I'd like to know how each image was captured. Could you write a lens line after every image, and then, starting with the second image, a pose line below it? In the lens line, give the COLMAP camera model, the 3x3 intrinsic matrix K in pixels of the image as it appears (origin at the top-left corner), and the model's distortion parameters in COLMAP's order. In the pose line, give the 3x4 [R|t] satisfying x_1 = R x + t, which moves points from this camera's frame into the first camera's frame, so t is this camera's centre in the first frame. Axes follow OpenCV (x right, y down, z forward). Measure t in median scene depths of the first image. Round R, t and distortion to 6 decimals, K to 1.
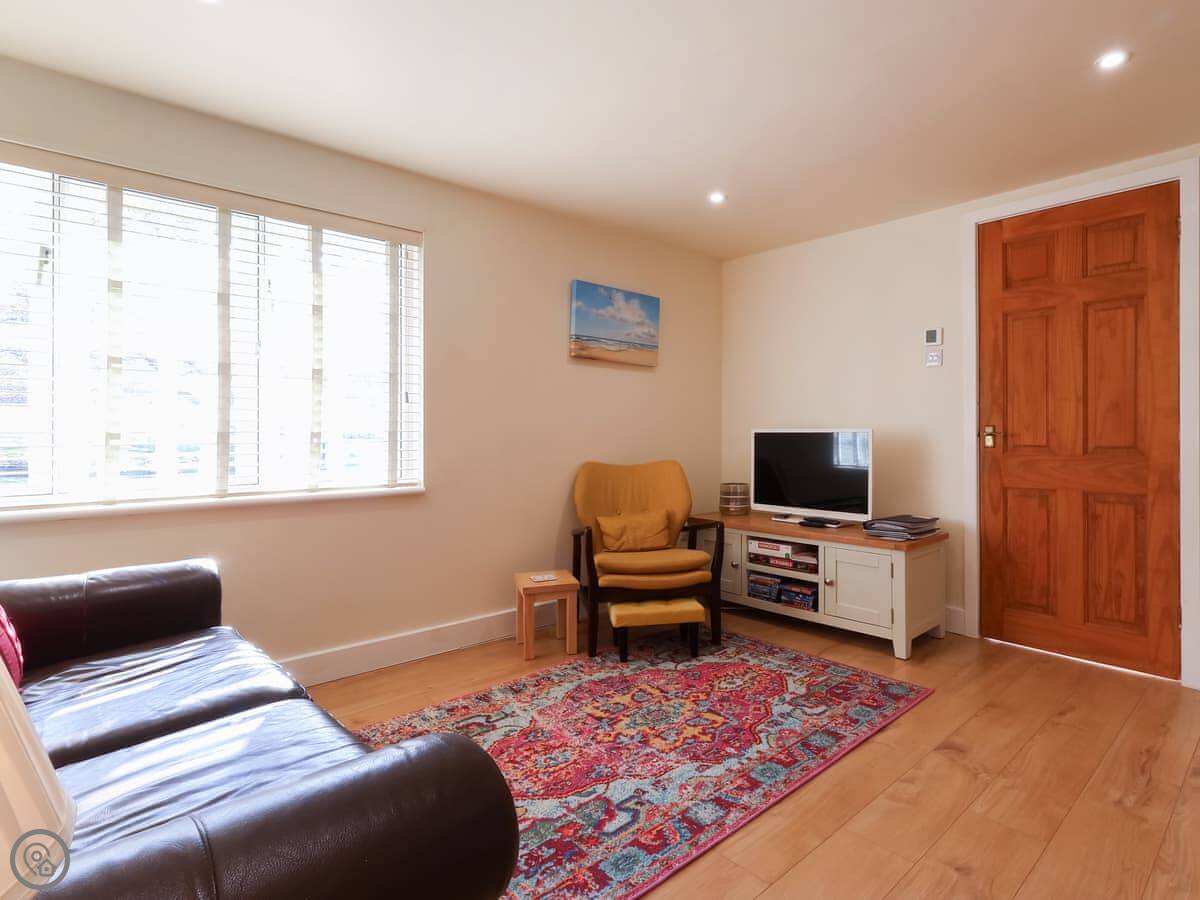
lens RADIAL K [[662.7, 0, 600.4], [0, 662.7, 430.9], [0, 0, 1]] dist [-0.005157, -0.001047]
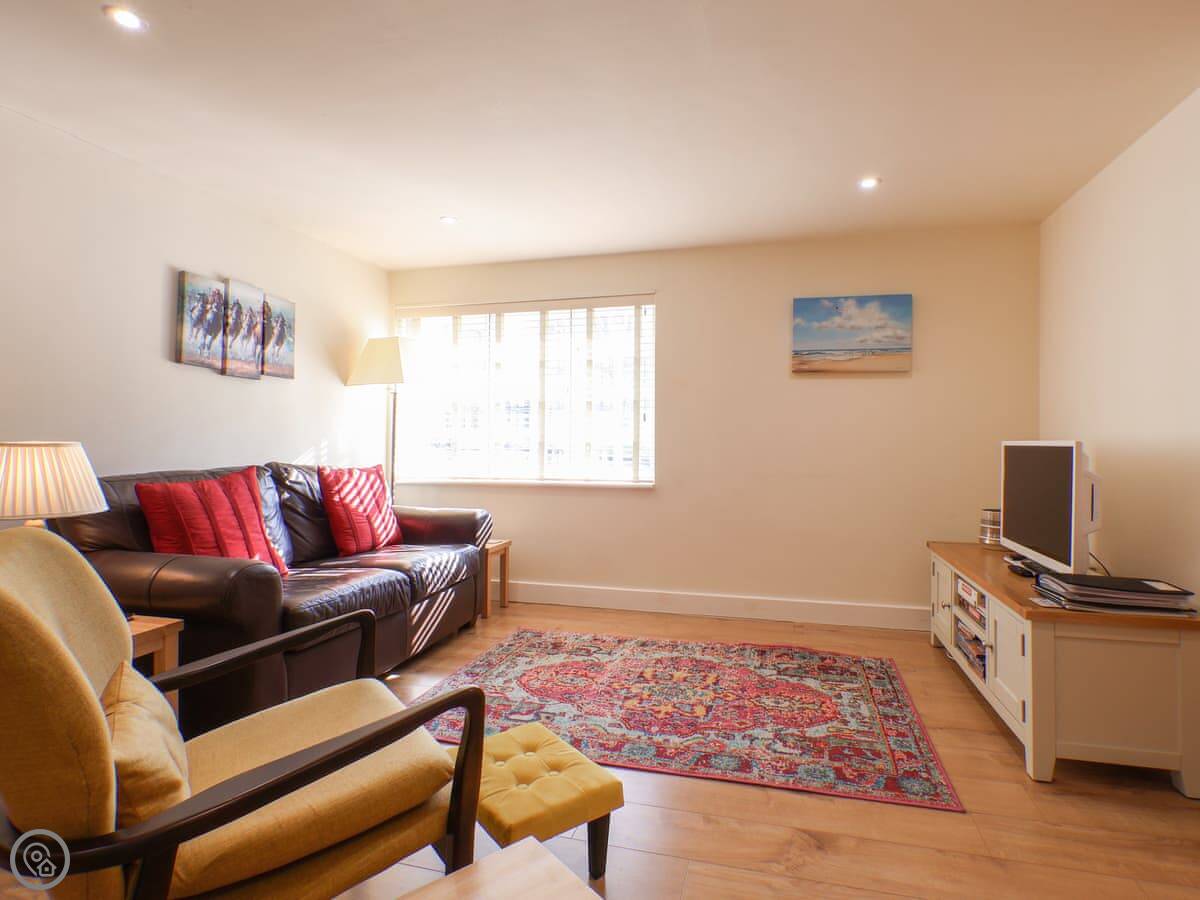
lens RADIAL K [[610.0, 0, 601.5], [0, 610.0, 439.7], [0, 0, 1]] dist [-0.005522, -0.000220]
pose [[0.510138, 0.000519, -0.860092, 0.841036], [-0.002974, 0.999995, -0.001160, -0.003061], [0.860087, 0.003149, 0.510137, 0.323012]]
